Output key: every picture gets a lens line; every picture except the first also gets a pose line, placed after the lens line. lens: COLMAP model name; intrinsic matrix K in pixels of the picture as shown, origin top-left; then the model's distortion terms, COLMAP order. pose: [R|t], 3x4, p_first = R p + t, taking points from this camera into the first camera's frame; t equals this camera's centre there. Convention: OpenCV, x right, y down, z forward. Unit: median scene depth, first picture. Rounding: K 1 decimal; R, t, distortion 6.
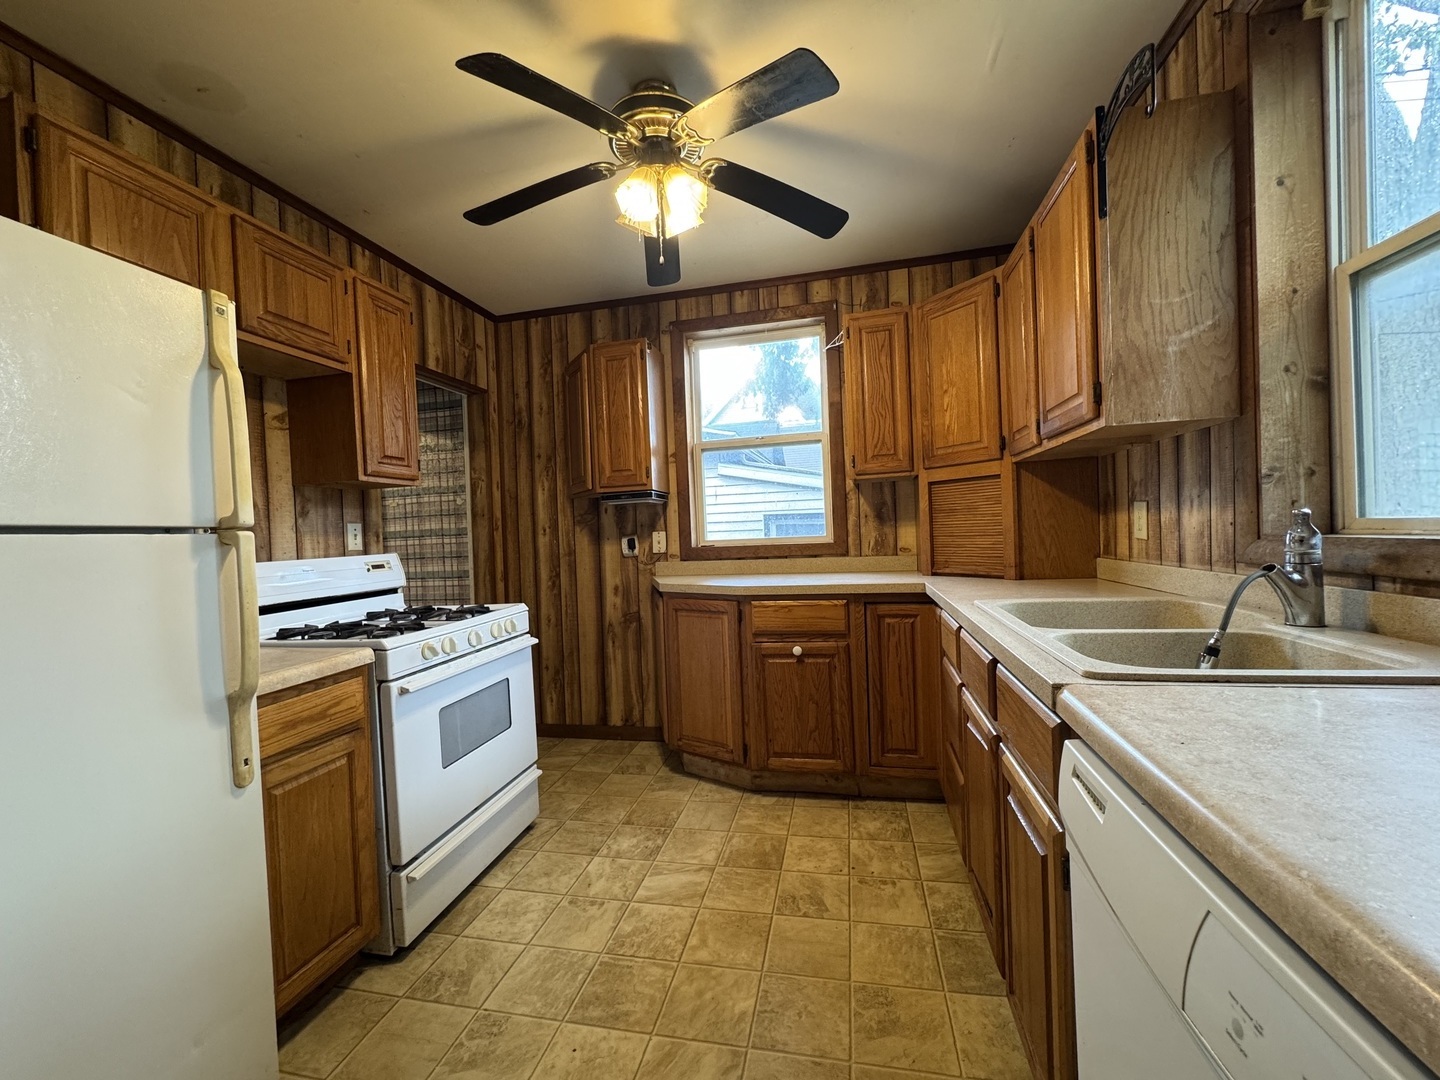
lens RADIAL K [[578.2, 0, 721.2], [0, 578.2, 539.3], [0, 0, 1]] dist [-0.001124, 0.000066]
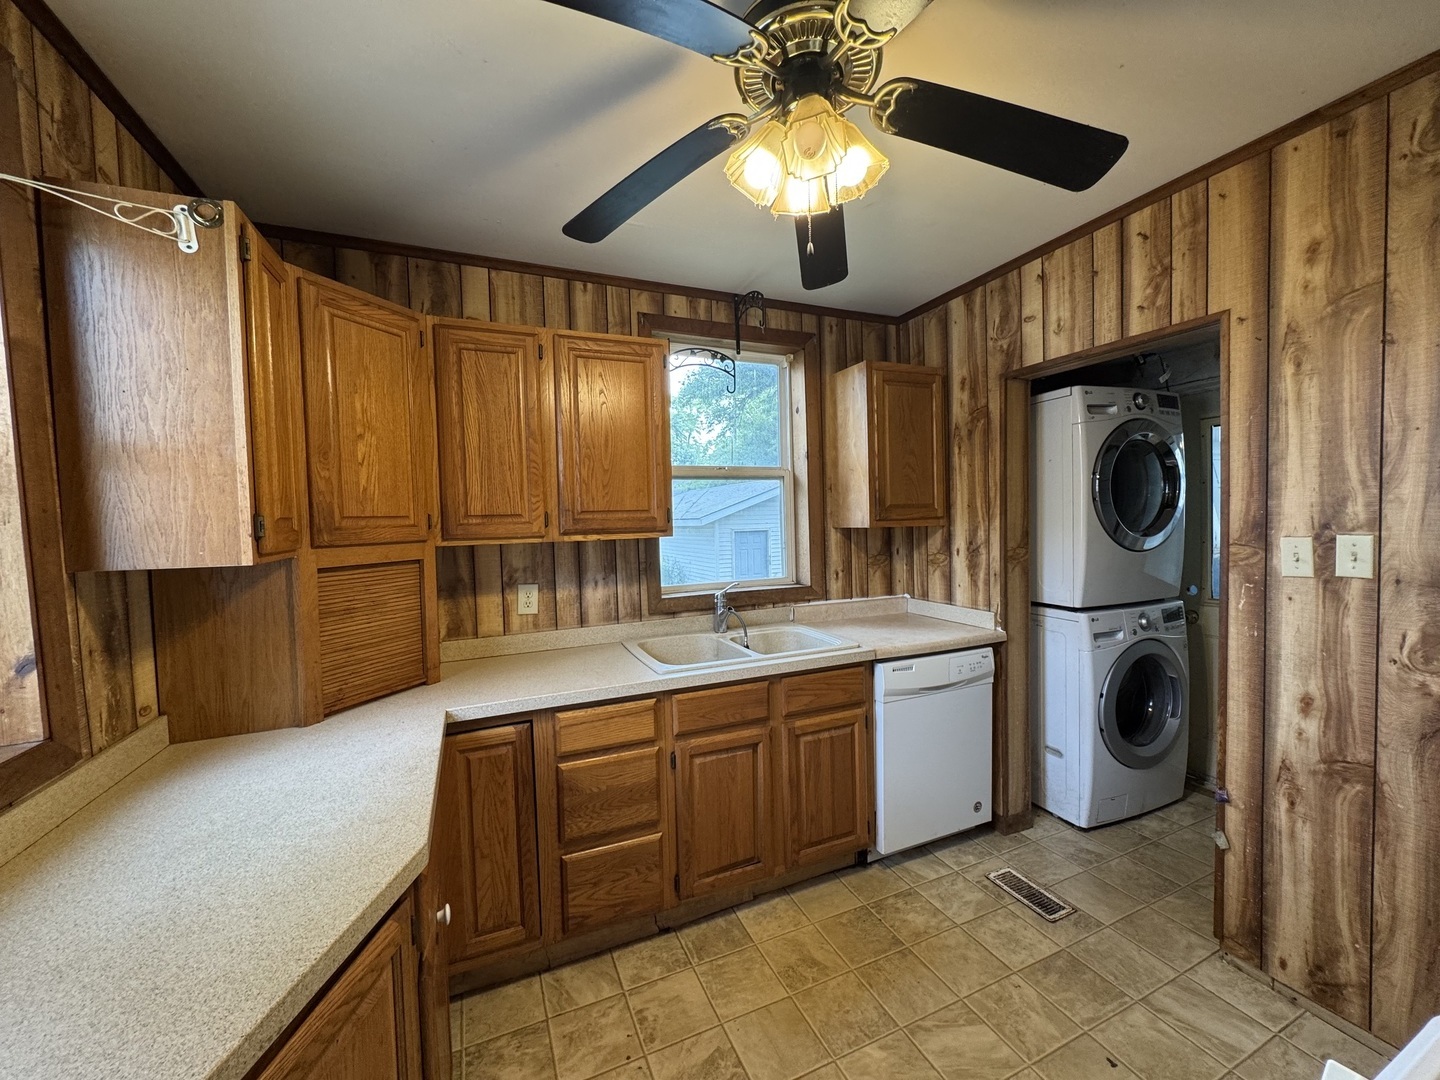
lens RADIAL K [[578.2, 0, 721.2], [0, 578.2, 539.3], [0, 0, 1]] dist [-0.001124, 0.000066]
pose [[-0.587905, 0.023326, 0.808594, -0.514958], [0.060227, 0.998072, 0.014997, -0.150541], [-0.806685, 0.057516, -0.588176, 1.342762]]
